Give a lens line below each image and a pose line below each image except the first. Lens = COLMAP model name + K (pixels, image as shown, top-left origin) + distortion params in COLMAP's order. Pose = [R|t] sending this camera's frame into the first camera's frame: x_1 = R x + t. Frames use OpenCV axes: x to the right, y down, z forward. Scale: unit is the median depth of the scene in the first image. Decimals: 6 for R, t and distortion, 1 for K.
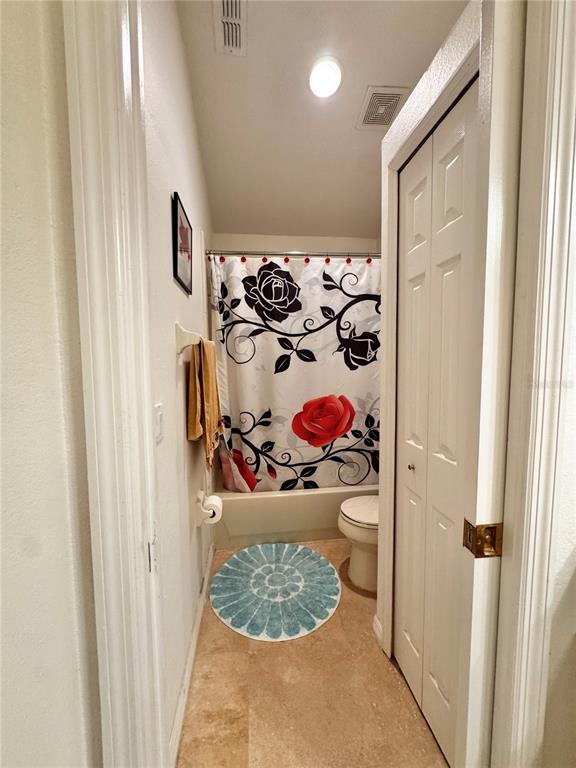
lens RADIAL K [[305.6, 0, 285.2], [0, 305.6, 382.4], [0, 0, 1]] dist [-0.006244, 0.000824]
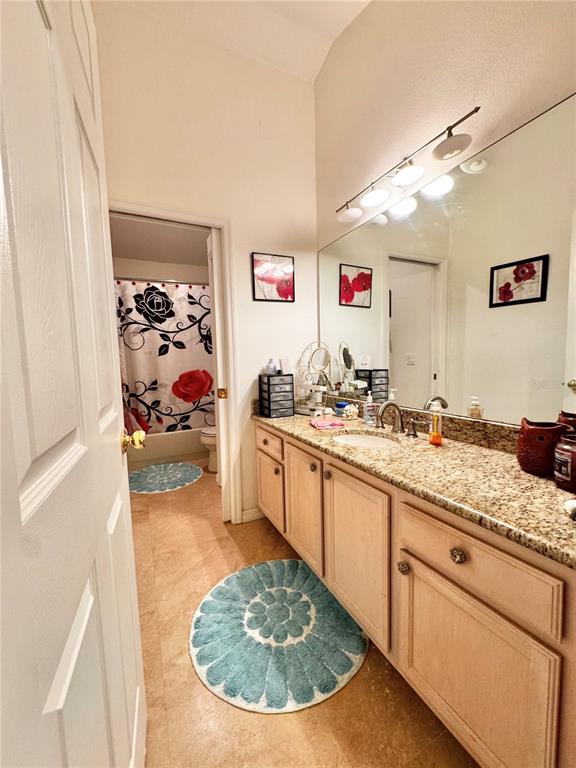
lens RADIAL K [[305.6, 0, 287.2], [0, 305.6, 382.8], [0, 0, 1]] dist [-0.006244, 0.000824]
pose [[0.941651, -0.039347, 0.334283, 0.059102], [0.035171, 0.999209, 0.018538, 0.101978], [-0.334748, -0.005699, 0.942291, -0.708214]]
